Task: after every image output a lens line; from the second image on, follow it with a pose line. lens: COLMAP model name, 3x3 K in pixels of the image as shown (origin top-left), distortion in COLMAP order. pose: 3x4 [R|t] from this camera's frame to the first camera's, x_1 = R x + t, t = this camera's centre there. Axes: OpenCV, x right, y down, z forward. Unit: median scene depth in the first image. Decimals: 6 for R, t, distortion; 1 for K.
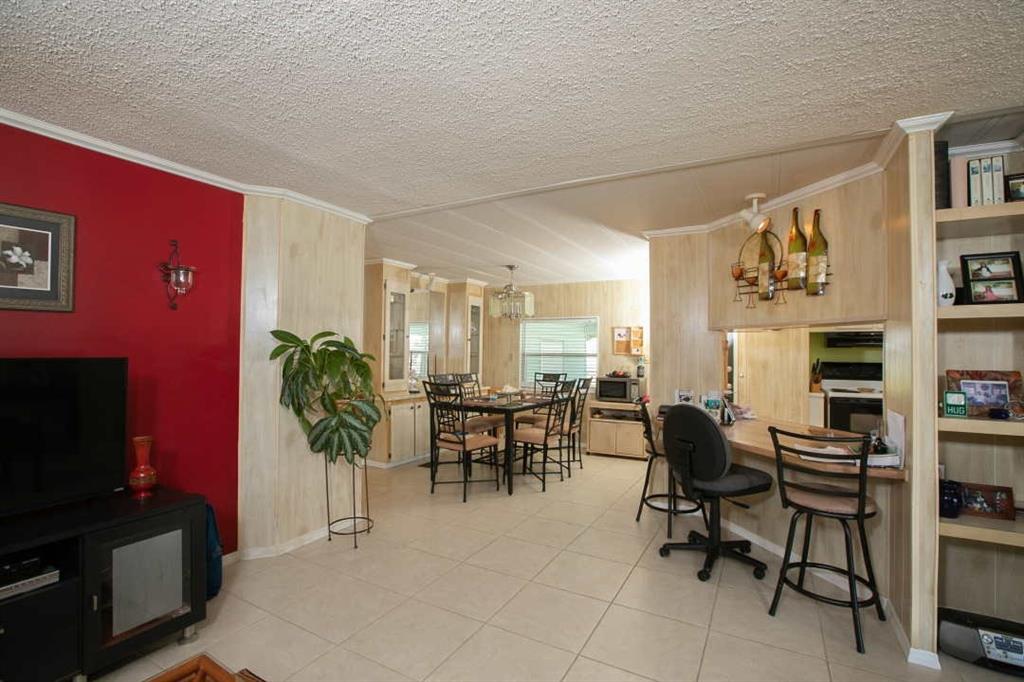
lens RADIAL K [[468.4, 0, 515.8], [0, 468.4, 340.0], [0, 0, 1]] dist [-0.061829, 0.024282]
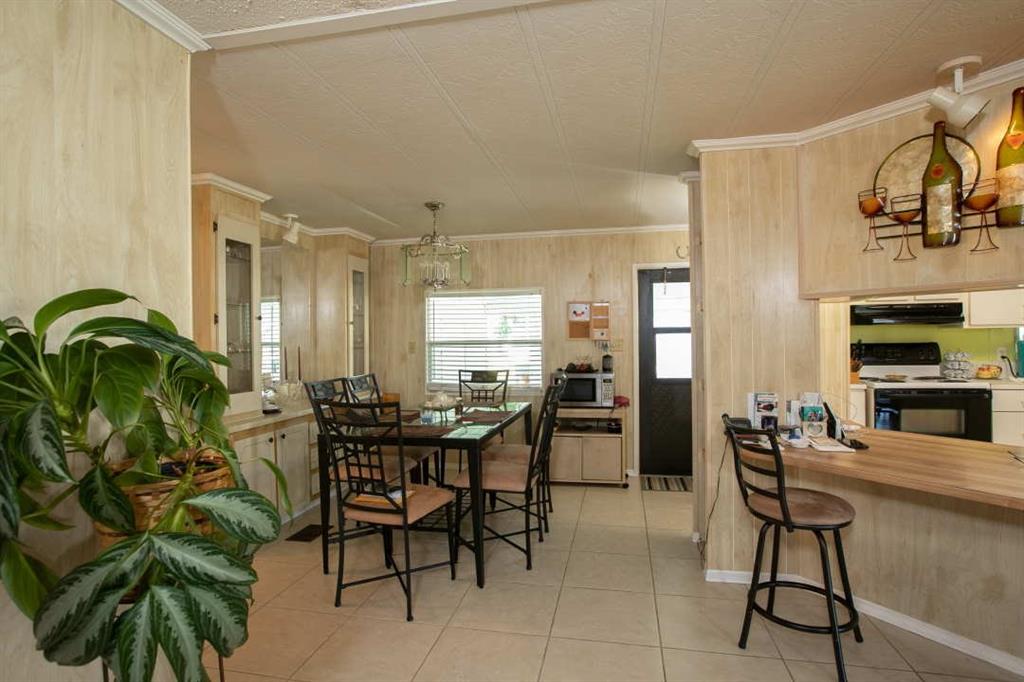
lens RADIAL K [[524.9, 0, 514.3], [0, 524.9, 338.9], [0, 0, 1]] dist [-0.049695, 0.025160]
pose [[0.954850, -0.022783, 0.296213, -0.185928], [0.014937, 0.999476, 0.028726, 0.008355], [-0.296712, -0.023004, 0.954690, 0.451889]]
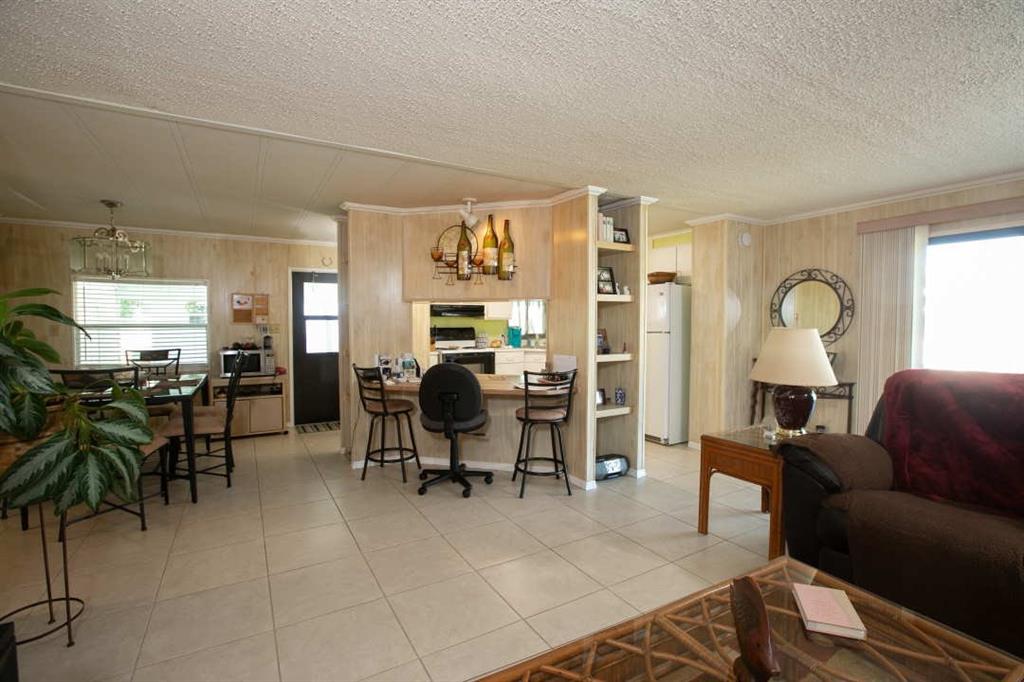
lens RADIAL K [[468.4, 0, 515.8], [0, 468.4, 340.0], [0, 0, 1]] dist [-0.061829, 0.024282]
pose [[0.505000, -0.042145, 0.862090, -0.468588], [-0.015762, 0.998190, 0.058032, 0.003049], [-0.862975, -0.042895, 0.503422, 0.177741]]
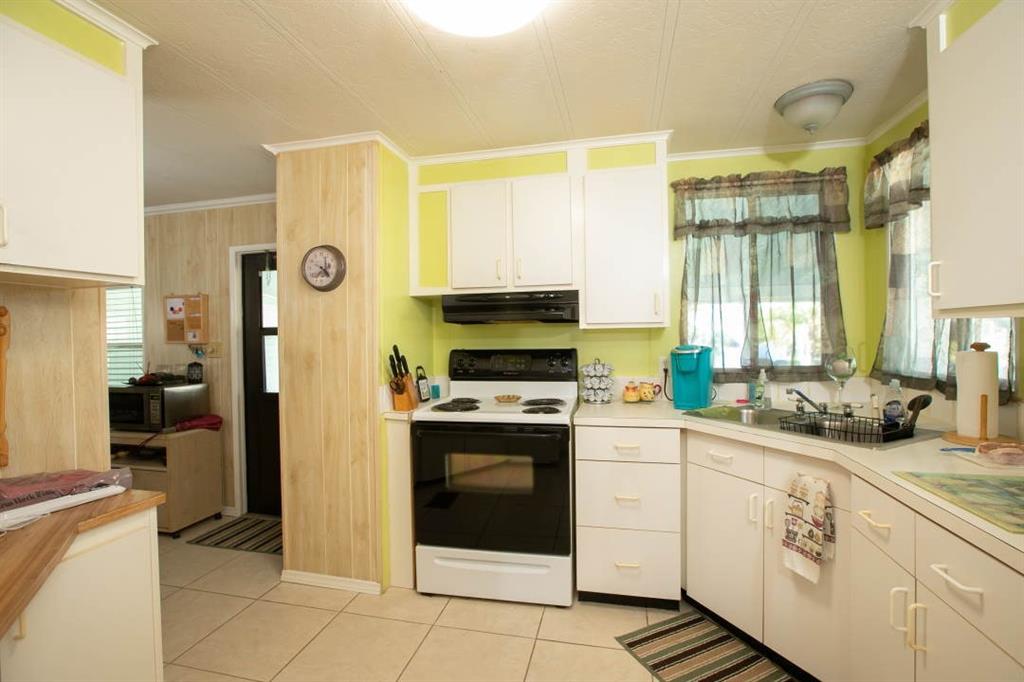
lens RADIAL K [[468.4, 0, 515.8], [0, 468.4, 340.0], [0, 0, 1]] dist [-0.061829, 0.024282]
pose [[0.962405, -0.021550, 0.270762, 0.819356], [0.013888, 0.999448, 0.030182, 0.026922], [-0.271263, -0.025286, 0.962173, 0.603030]]
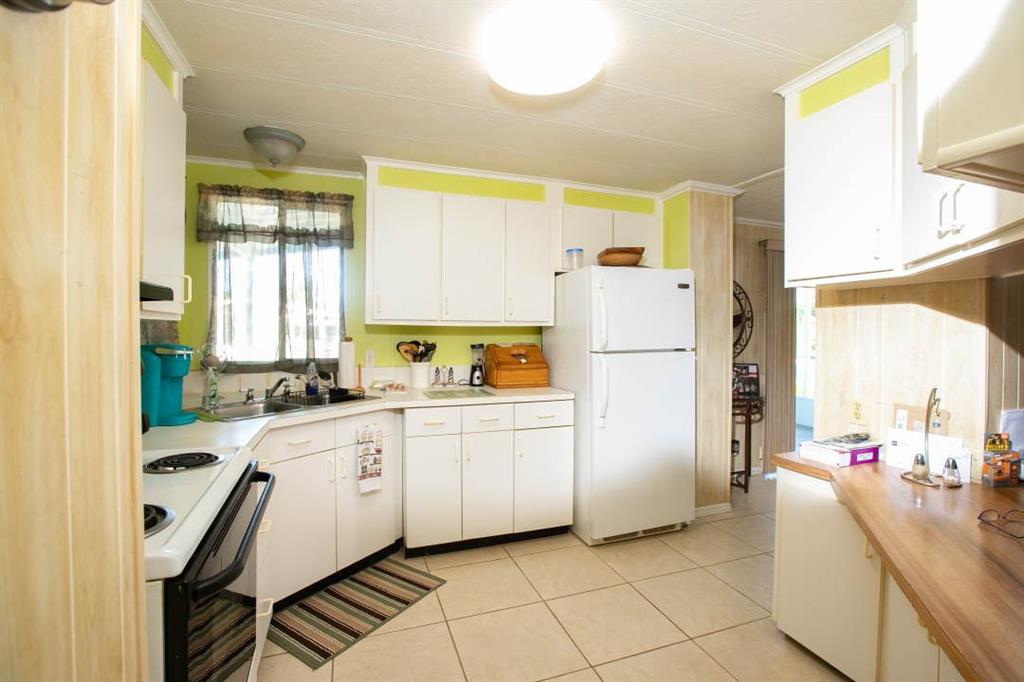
lens RADIAL K [[468.4, 0, 515.8], [0, 468.4, 340.0], [0, 0, 1]] dist [-0.061829, 0.024282]
pose [[-0.760540, -0.029614, 0.648615, 0.608133], [-0.030435, 0.999487, 0.009947, 0.035814], [-0.648577, -0.012176, -0.761051, 1.308773]]
